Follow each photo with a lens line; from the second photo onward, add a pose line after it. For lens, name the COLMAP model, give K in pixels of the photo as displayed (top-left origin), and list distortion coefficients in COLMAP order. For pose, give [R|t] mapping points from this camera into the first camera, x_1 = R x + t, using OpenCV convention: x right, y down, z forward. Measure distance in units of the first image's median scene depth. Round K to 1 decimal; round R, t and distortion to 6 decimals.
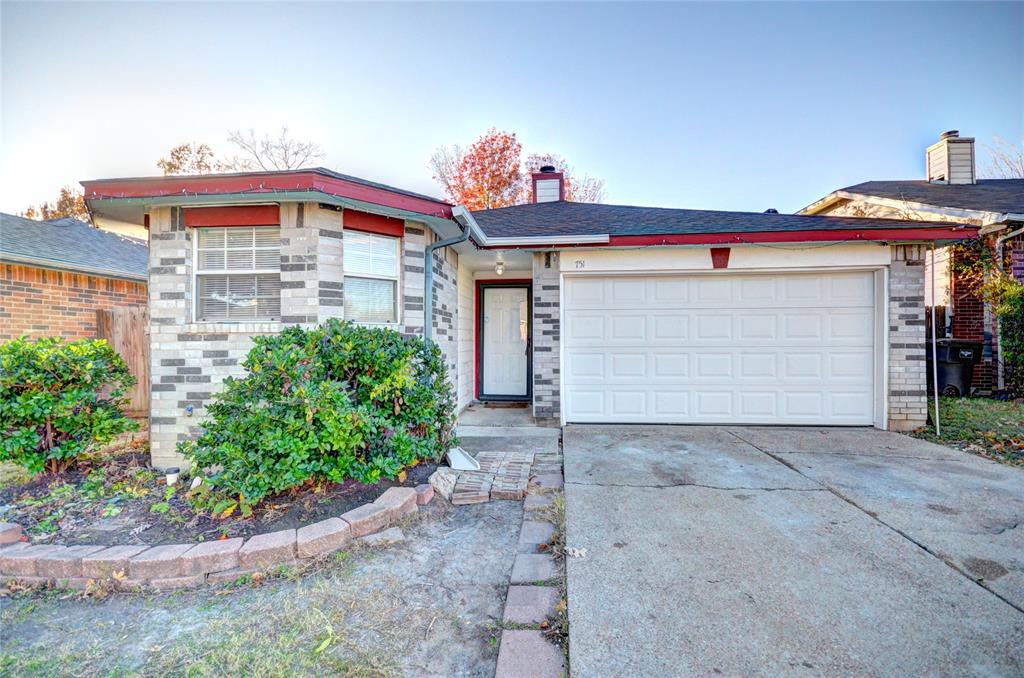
lens RADIAL K [[444.1, 0, 514.1], [0, 444.1, 332.5], [0, 0, 1]] dist [-0.004309, -0.001566]
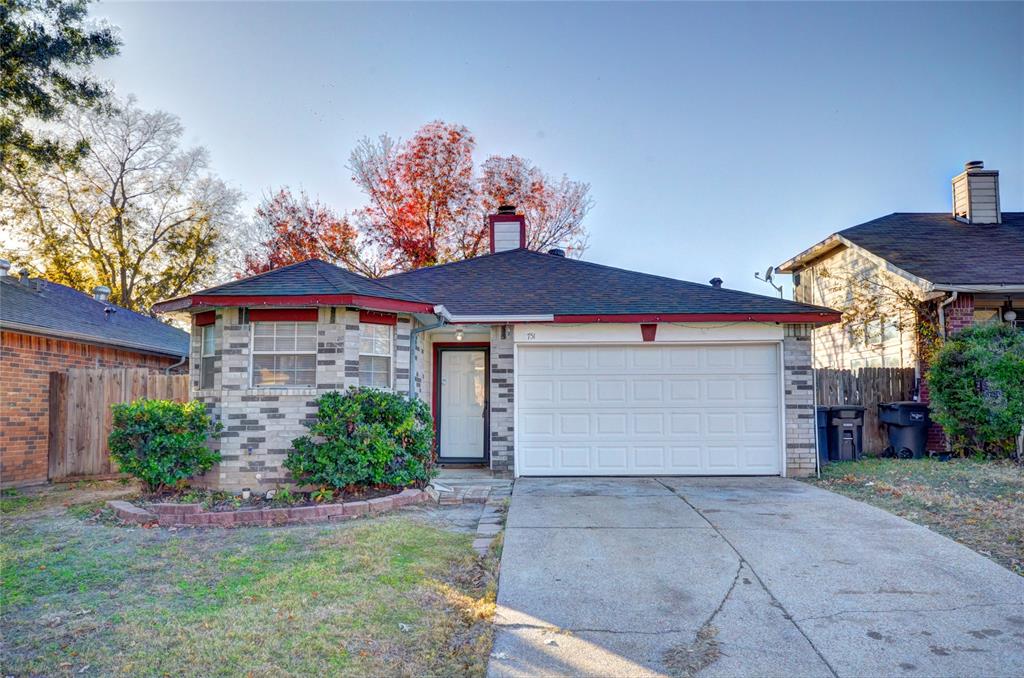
lens RADIAL K [[850.3, 0, 519.7], [0, 850.3, 335.9], [0, 0, 1]] dist [-0.001328, 0.005228]
pose [[0.996831, 0.006273, 0.079305, -0.058933], [-0.000870, 0.997687, -0.067972, -0.003885], [-0.079548, 0.067687, 0.994530, -1.231350]]
